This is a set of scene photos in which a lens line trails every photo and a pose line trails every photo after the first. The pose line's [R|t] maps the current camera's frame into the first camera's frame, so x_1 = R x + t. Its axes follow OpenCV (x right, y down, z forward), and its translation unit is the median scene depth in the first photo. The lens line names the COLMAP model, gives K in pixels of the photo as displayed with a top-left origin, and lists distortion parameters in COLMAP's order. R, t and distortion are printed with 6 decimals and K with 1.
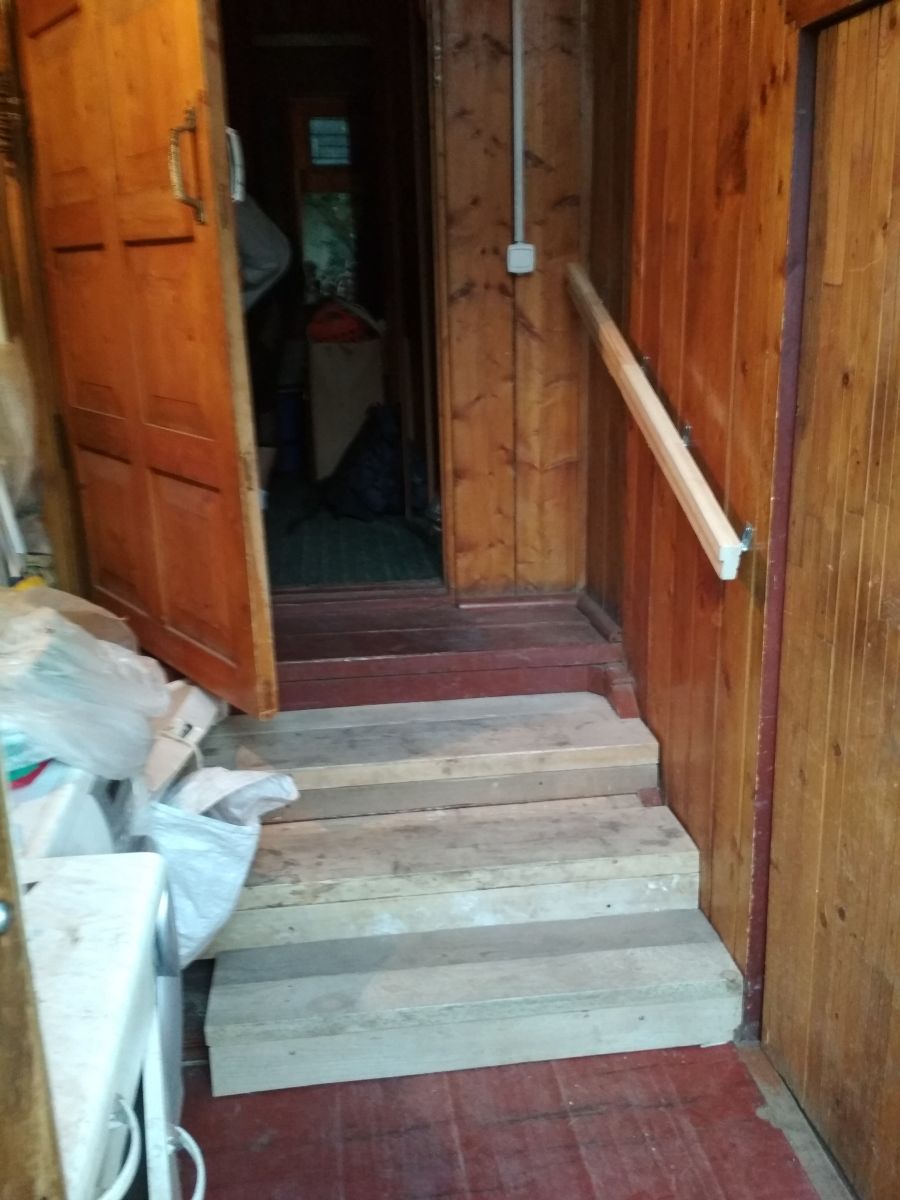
lens RADIAL K [[1018.8, 0, 450.0], [0, 1018.8, 600.0], [0, 0, 1]] dist [0.064976, -0.164421]
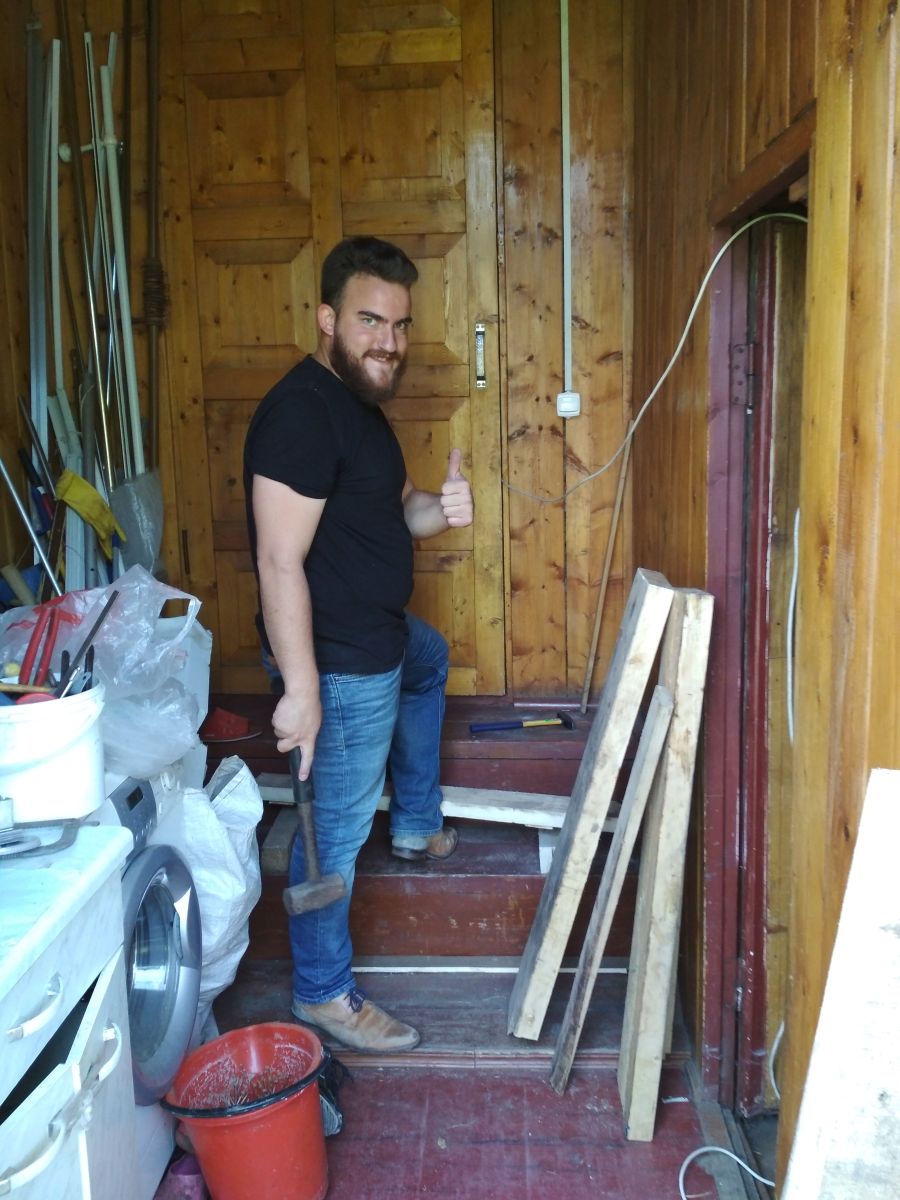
lens RADIAL K [[1018.8, 0, 450.0], [0, 1018.8, 600.0], [0, 0, 1]] dist [0.064976, -0.164421]
pose [[0.983216, 0.024329, -0.180815, 0.150161], [-0.046205, 0.991965, -0.117777, 0.029879], [0.176497, 0.124155, 0.976440, -0.130839]]
